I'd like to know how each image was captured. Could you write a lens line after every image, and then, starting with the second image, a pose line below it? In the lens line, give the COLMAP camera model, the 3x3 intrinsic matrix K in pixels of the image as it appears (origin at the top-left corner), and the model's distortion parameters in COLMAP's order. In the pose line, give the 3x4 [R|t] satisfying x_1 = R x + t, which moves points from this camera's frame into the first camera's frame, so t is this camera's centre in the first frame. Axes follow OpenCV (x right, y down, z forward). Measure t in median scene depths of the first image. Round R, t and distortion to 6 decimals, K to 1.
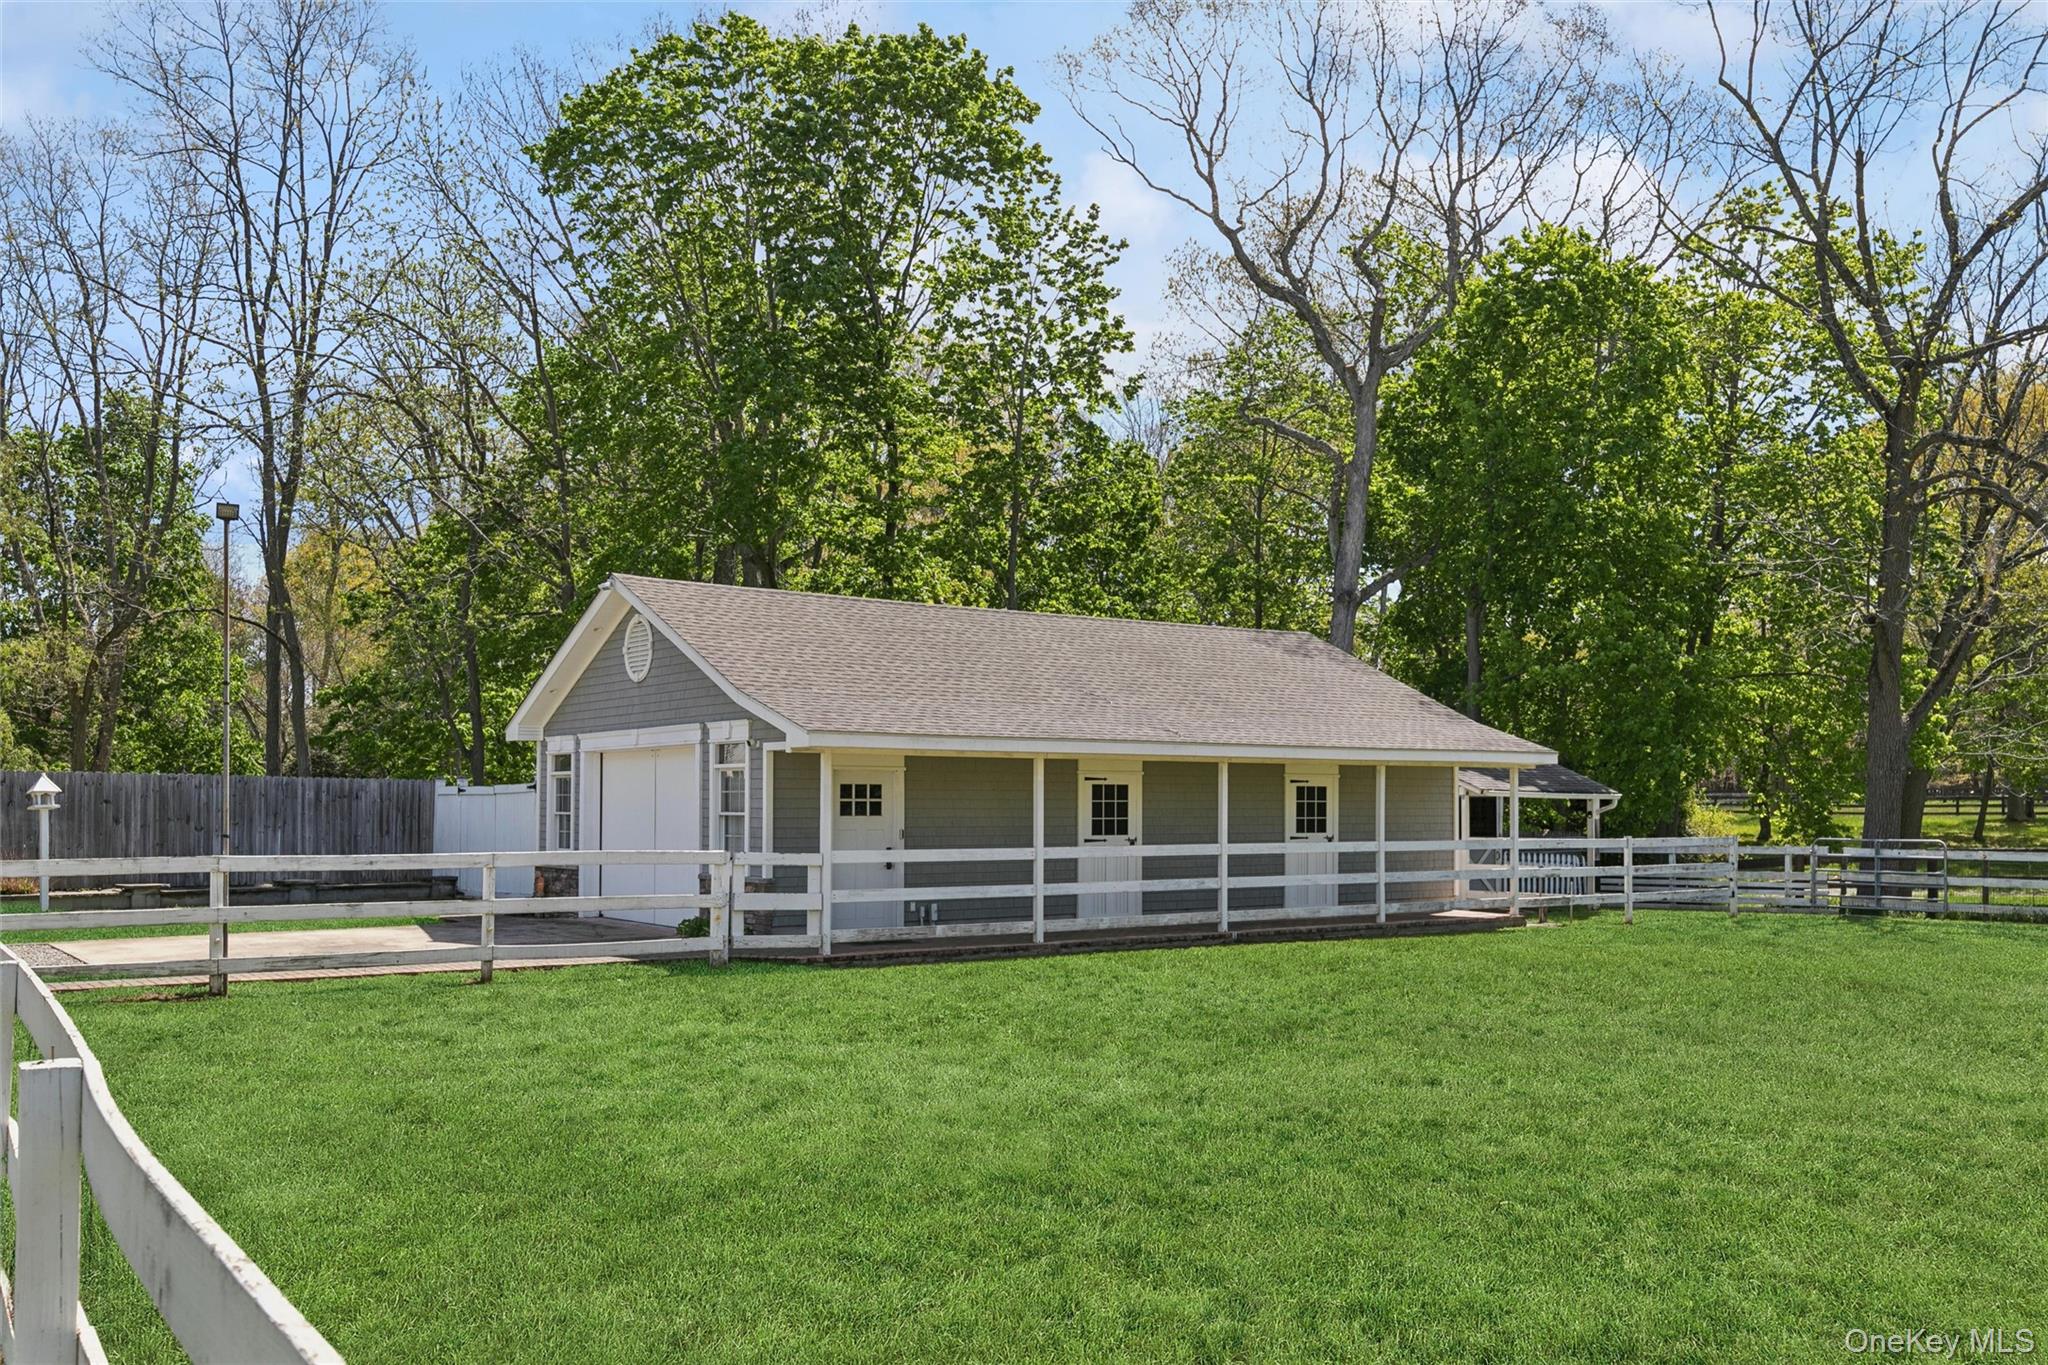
lens RADIAL K [[1585.8, 0, 1024.0], [0, 1585.8, 682.5], [0, 0, 1]] dist [0.007587, 0.003316]
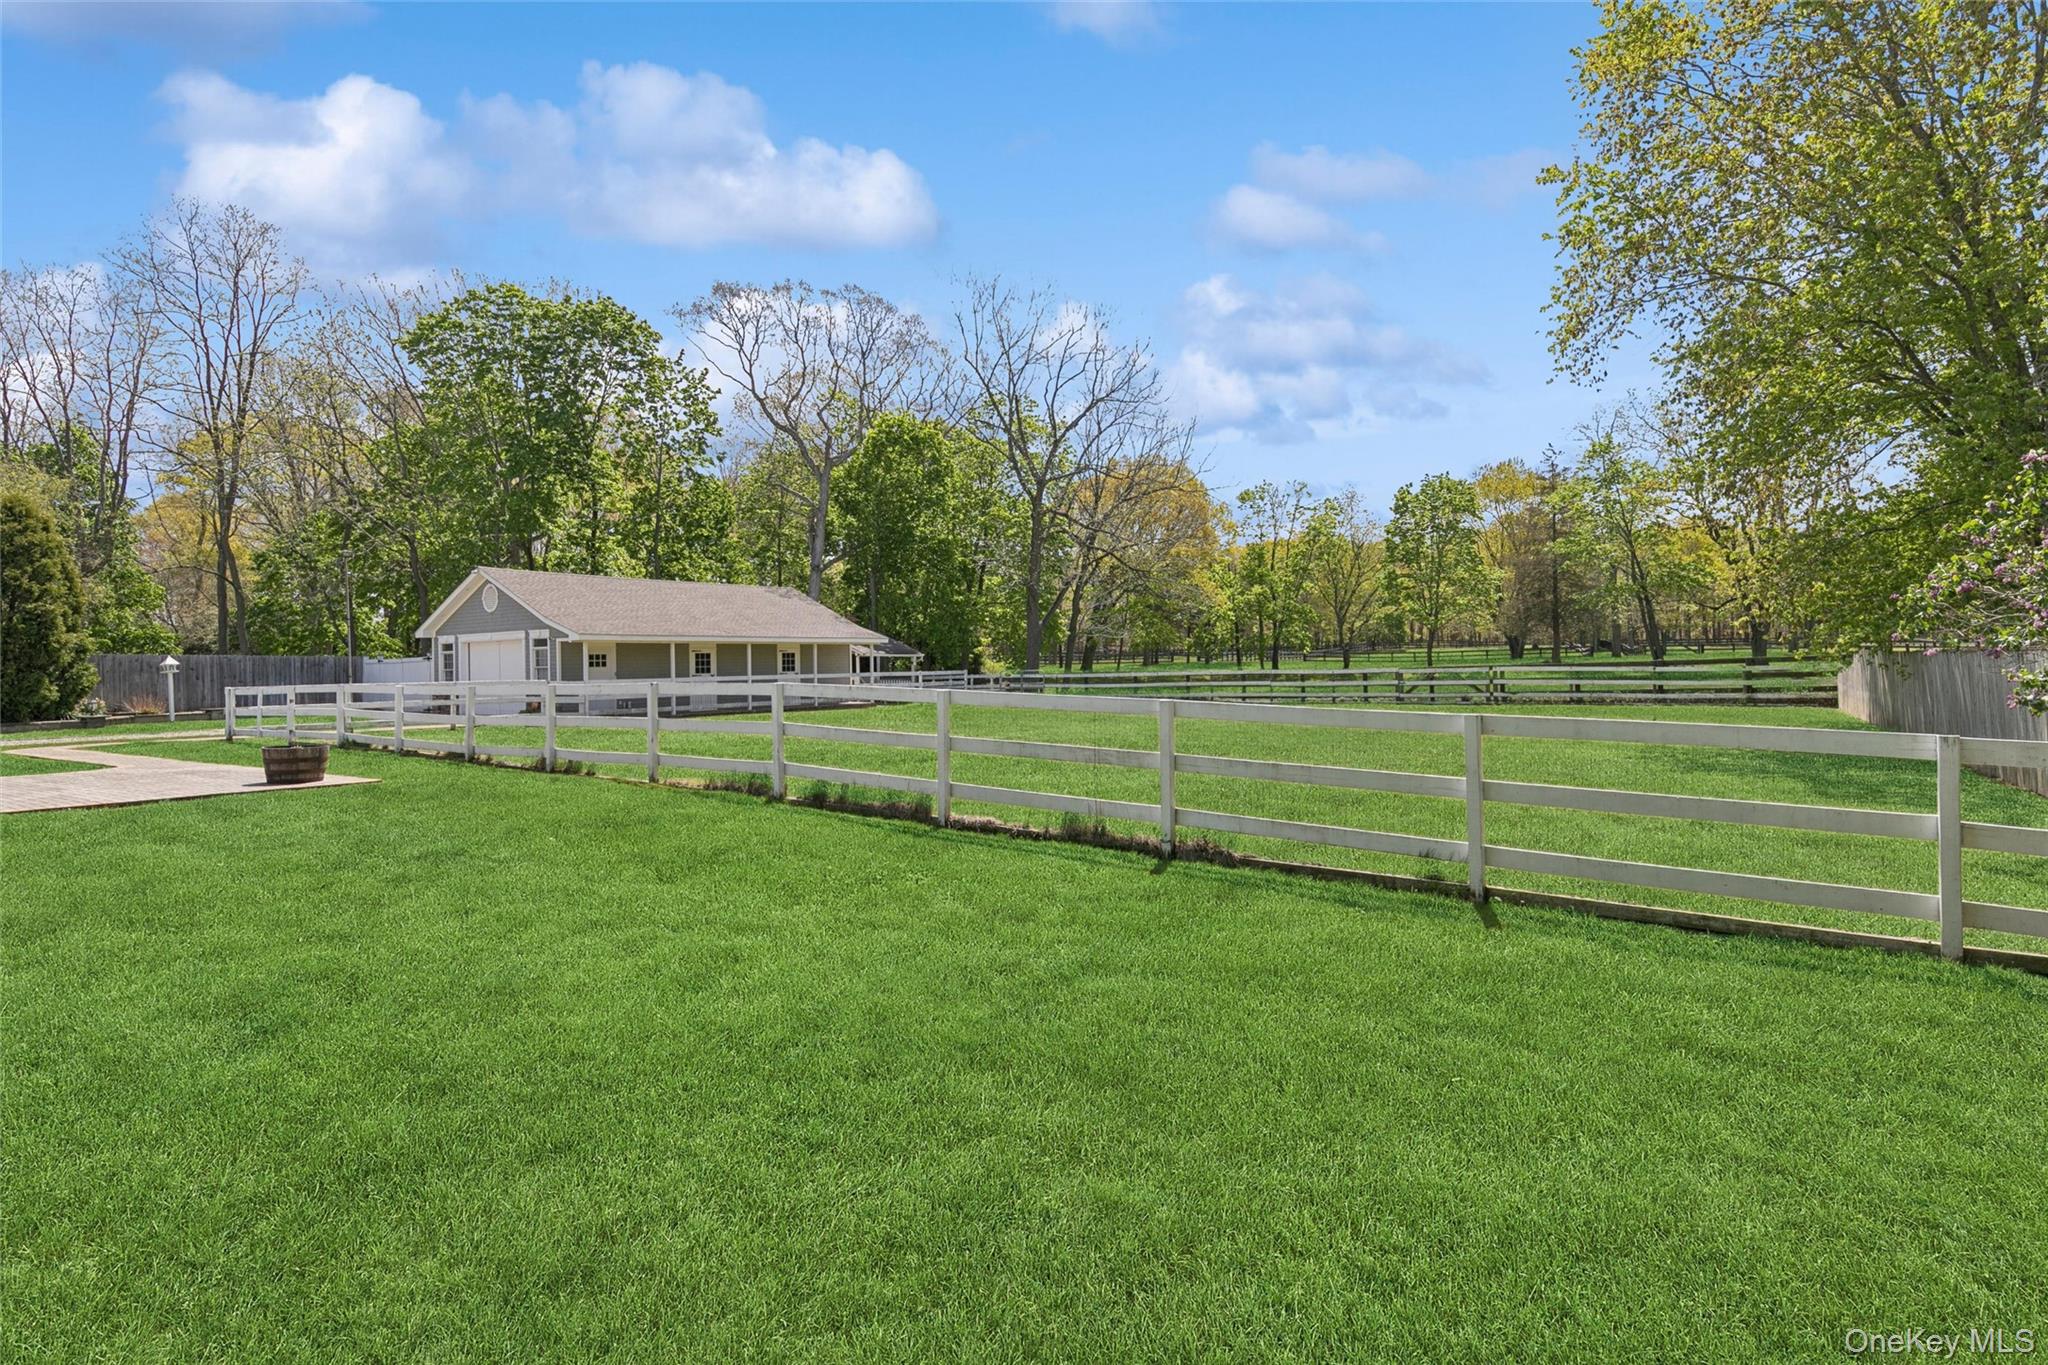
lens RADIAL K [[954.4, 0, 1034.8], [0, 954.4, 692.9], [0, 0, 1]] dist [-0.029510, 0.000109]
pose [[0.932252, -0.028659, 0.360673, 0.000006], [-0.008748, 0.994781, 0.101657, -0.024977], [-0.361704, -0.097925, 0.927136, -0.480505]]
